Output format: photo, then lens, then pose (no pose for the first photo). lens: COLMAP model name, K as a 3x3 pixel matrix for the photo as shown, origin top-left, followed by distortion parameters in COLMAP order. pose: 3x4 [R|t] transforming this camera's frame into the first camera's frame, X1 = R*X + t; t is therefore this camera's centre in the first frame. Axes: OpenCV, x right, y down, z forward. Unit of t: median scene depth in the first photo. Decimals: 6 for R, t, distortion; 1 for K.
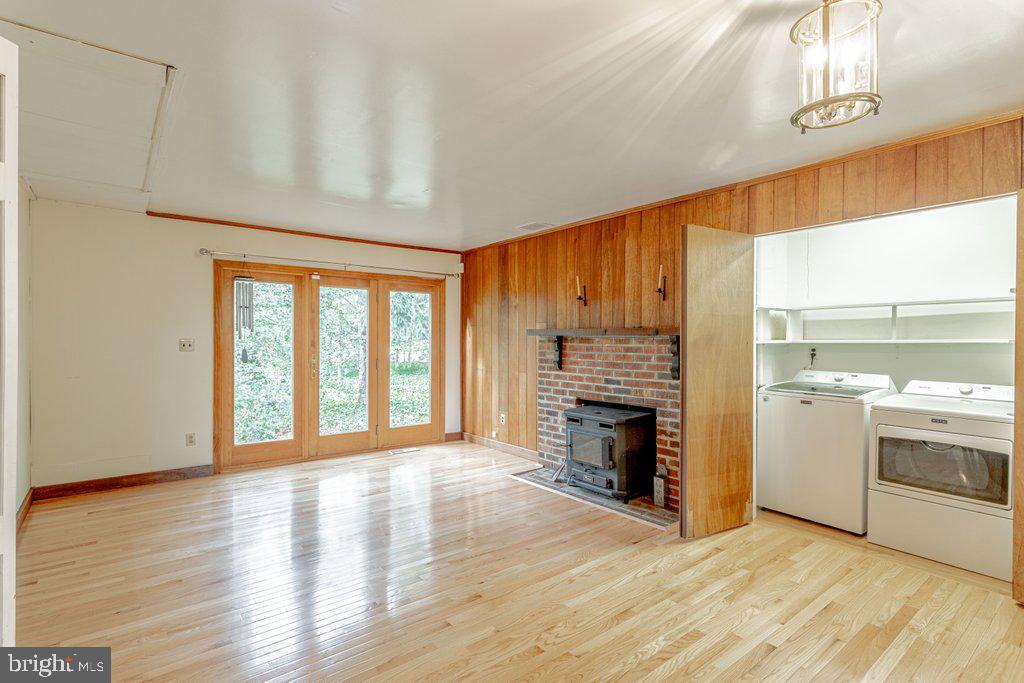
lens RADIAL K [[500.2, 0, 514.4], [0, 500.2, 339.3], [0, 0, 1]] dist [-0.003451, 0.000007]
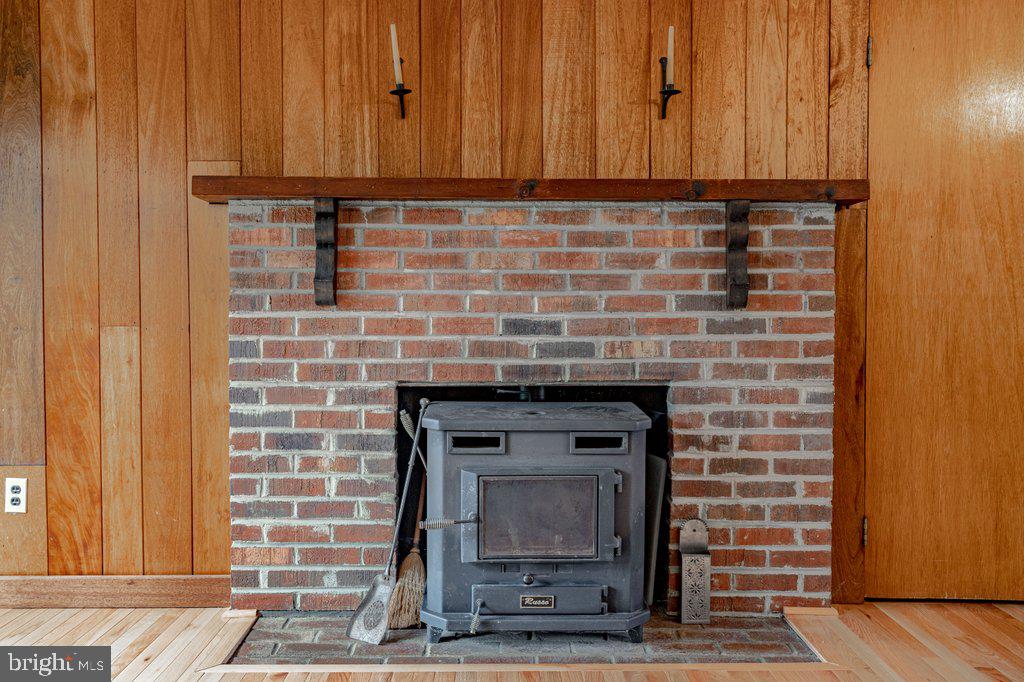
lens RADIAL K [[945.9, 0, 511.7], [0, 945.9, 343.9], [0, 0, 1]] dist [0.008495, 0.000000]
pose [[0.616246, -0.021575, 0.787258, -0.352105], [0.001415, 0.999653, 0.026289, 0.077172], [-0.787552, -0.015087, 0.616063, 0.573603]]
